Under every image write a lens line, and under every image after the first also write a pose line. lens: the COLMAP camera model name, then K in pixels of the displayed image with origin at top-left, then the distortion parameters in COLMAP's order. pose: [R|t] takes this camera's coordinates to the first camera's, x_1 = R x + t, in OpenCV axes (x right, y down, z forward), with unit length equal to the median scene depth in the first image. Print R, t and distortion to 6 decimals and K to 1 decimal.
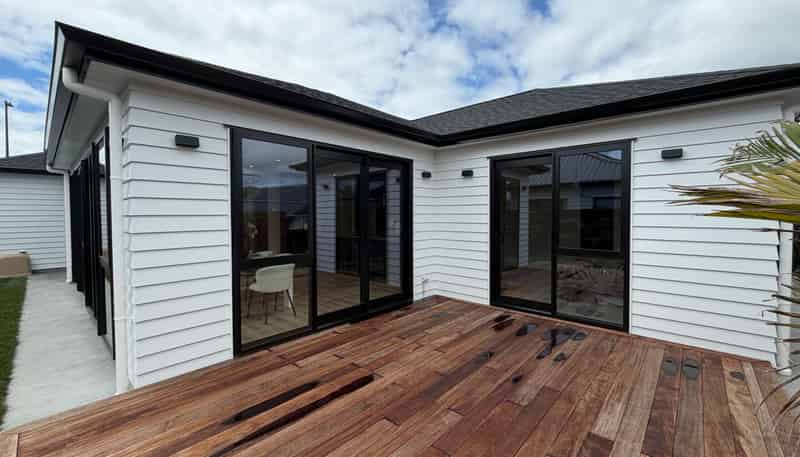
lens RADIAL K [[322.7, 0, 395.1], [0, 322.7, 225.5], [0, 0, 1]] dist [-0.001070, -0.000247]
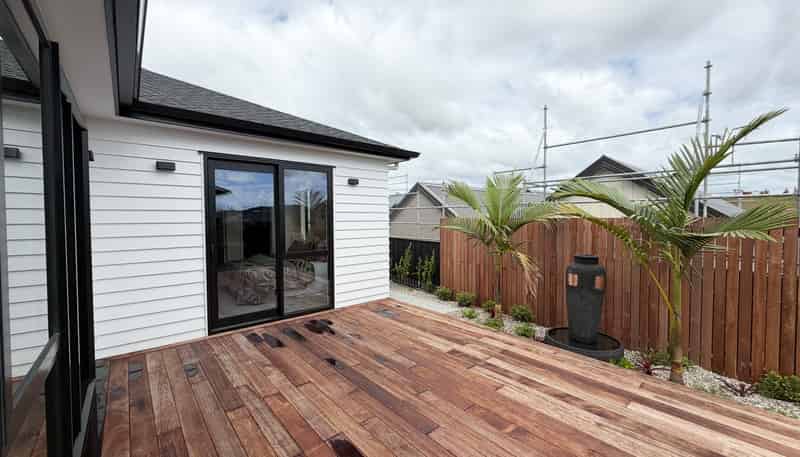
lens RADIAL K [[322.7, 0, 395.1], [0, 322.7, 225.5], [0, 0, 1]] dist [-0.001070, -0.000247]
pose [[0.129875, -0.021121, 0.991305, -0.618706], [0.043327, 0.998939, 0.015607, -0.028029], [-0.990583, 0.040923, 0.130652, 0.592986]]
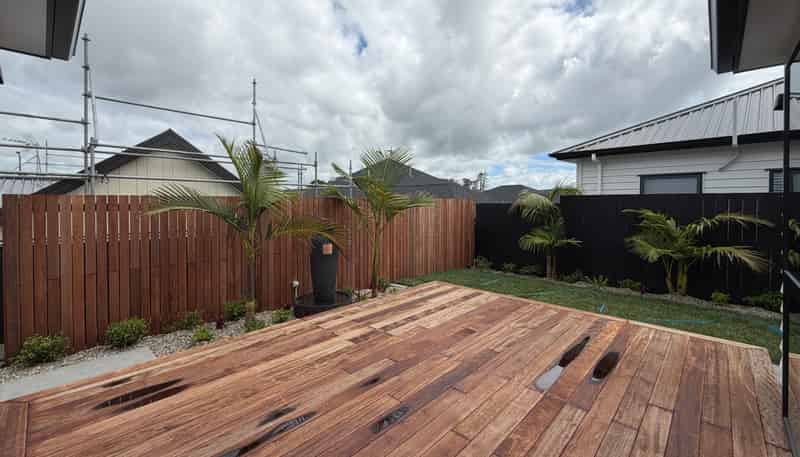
lens RADIAL K [[343.0, 0, 401.8], [0, 343.0, 204.3], [0, 0, 1]] dist [0.001331, 0.000118]
pose [[-0.999999, 0.001221, 0.000388, 0.228342], [0.001239, 0.998710, 0.050756, -0.048510], [-0.000325, 0.050756, -0.998711, 1.486216]]
